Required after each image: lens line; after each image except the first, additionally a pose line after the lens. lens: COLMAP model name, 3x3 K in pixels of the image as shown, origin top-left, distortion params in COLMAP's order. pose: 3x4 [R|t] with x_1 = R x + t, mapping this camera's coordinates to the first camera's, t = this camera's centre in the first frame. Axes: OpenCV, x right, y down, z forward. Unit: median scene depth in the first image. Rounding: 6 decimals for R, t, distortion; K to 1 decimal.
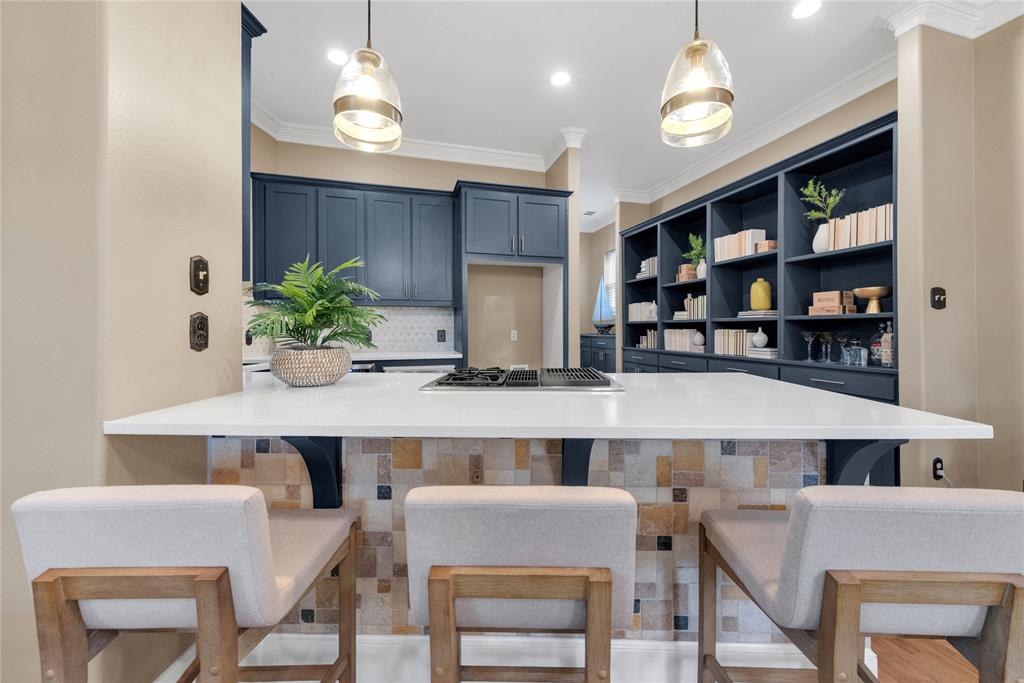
lens RADIAL K [[412.1, 0, 513.5], [0, 412.1, 325.7], [0, 0, 1]] dist [0.000513, -0.000028]
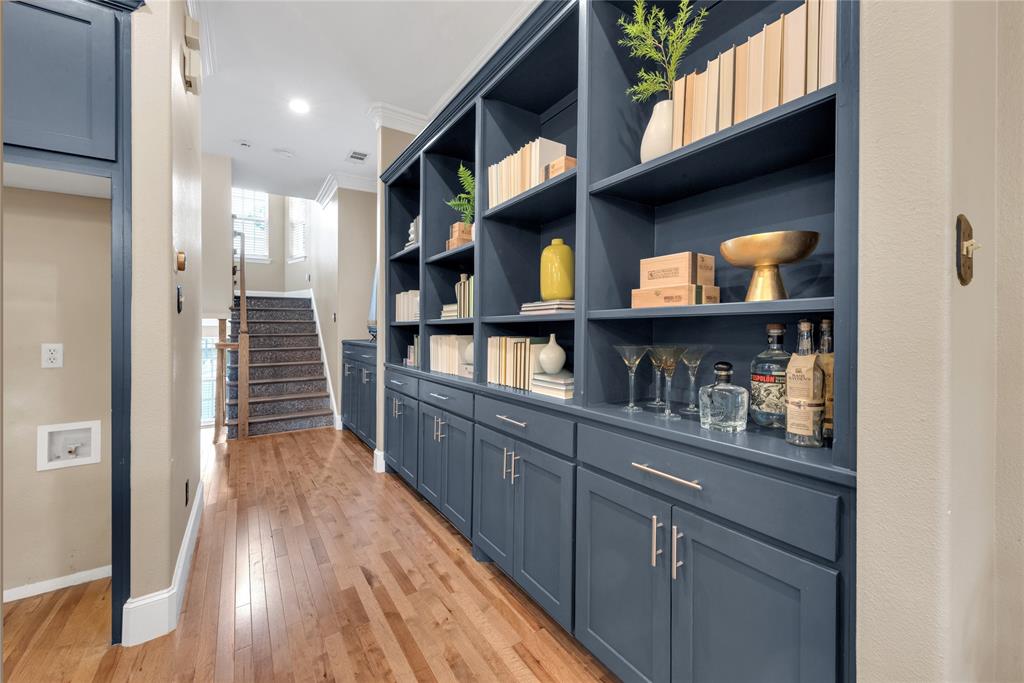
lens RADIAL K [[405.2, 0, 528.3], [0, 405.2, 339.1], [0, 0, 1]] dist [0.011067, -0.000112]
pose [[0.942950, -0.006229, 0.332876, 0.454063], [-0.003124, 0.999615, 0.027555, -0.003508], [-0.332920, -0.027023, 0.942568, 0.607296]]
